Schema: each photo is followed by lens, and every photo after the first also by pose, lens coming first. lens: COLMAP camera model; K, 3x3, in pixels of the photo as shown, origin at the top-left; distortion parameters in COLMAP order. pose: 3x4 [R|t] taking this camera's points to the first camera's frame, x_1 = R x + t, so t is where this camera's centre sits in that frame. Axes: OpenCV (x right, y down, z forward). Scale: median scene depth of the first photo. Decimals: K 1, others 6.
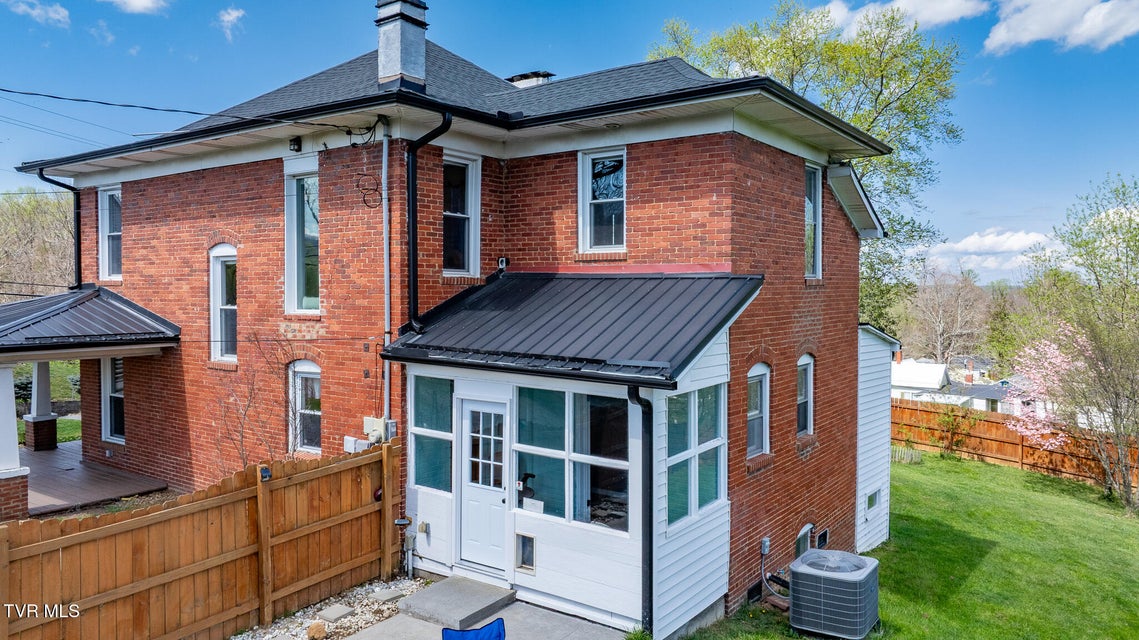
lens RADIAL K [[801.1, 0, 583.8], [0, 801.1, 321.9], [0, 0, 1]] dist [-0.022539, 0.029709]
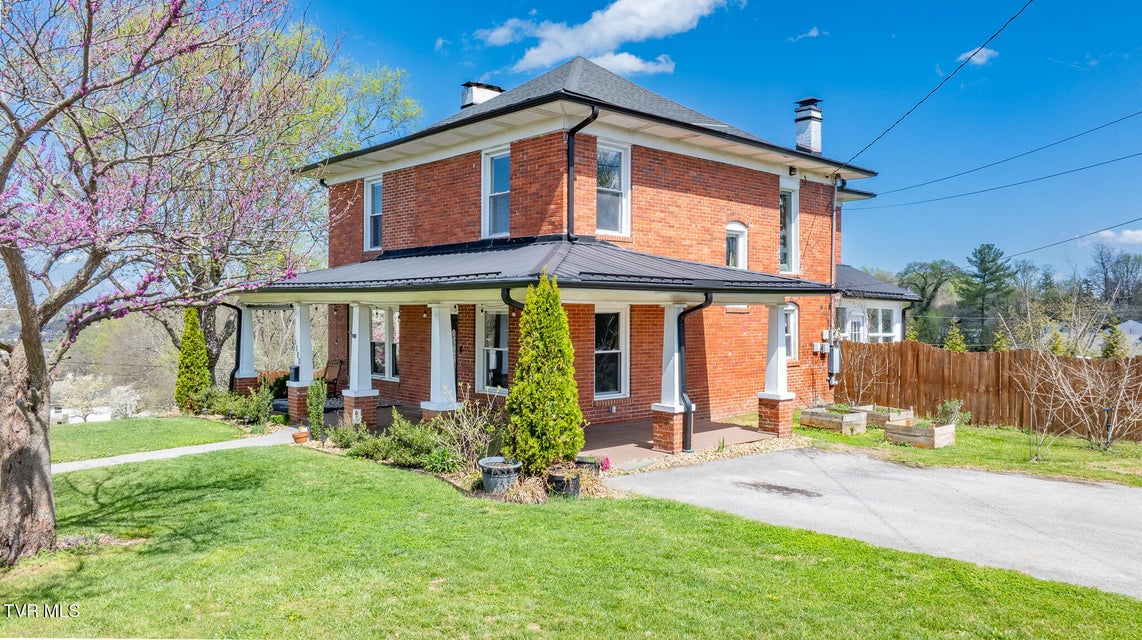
lens RADIAL K [[803.2, 0, 580.6], [0, 803.2, 314.8], [0, 0, 1]] dist [-0.022539, 0.029709]
pose [[0.211173, -0.008309, 0.977413, -2.118706], [0.031287, 0.999509, 0.001737, 0.059455], [-0.976948, 0.030214, 0.211330, 1.107241]]
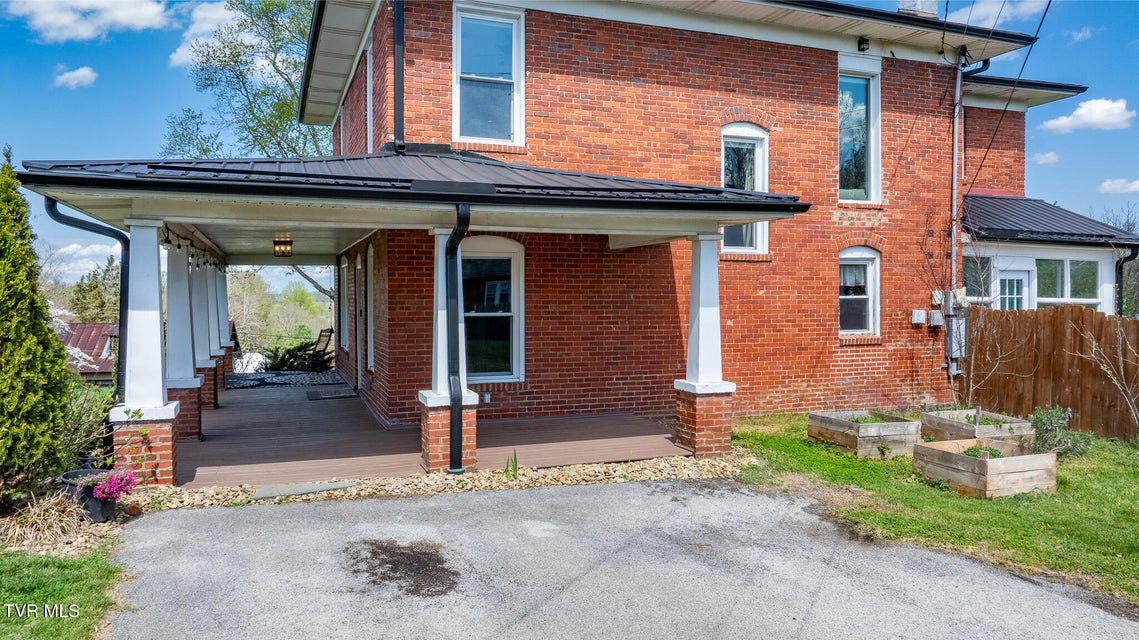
lens RADIAL K [[801.1, 0, 576.0], [0, 801.1, 310.2], [0, 0, 1]] dist [-0.022539, 0.029709]
pose [[0.557043, -0.019785, 0.830248, -1.501266], [0.033096, 0.999451, 0.001612, 0.122709], [-0.829824, 0.026580, 0.557392, 0.745334]]
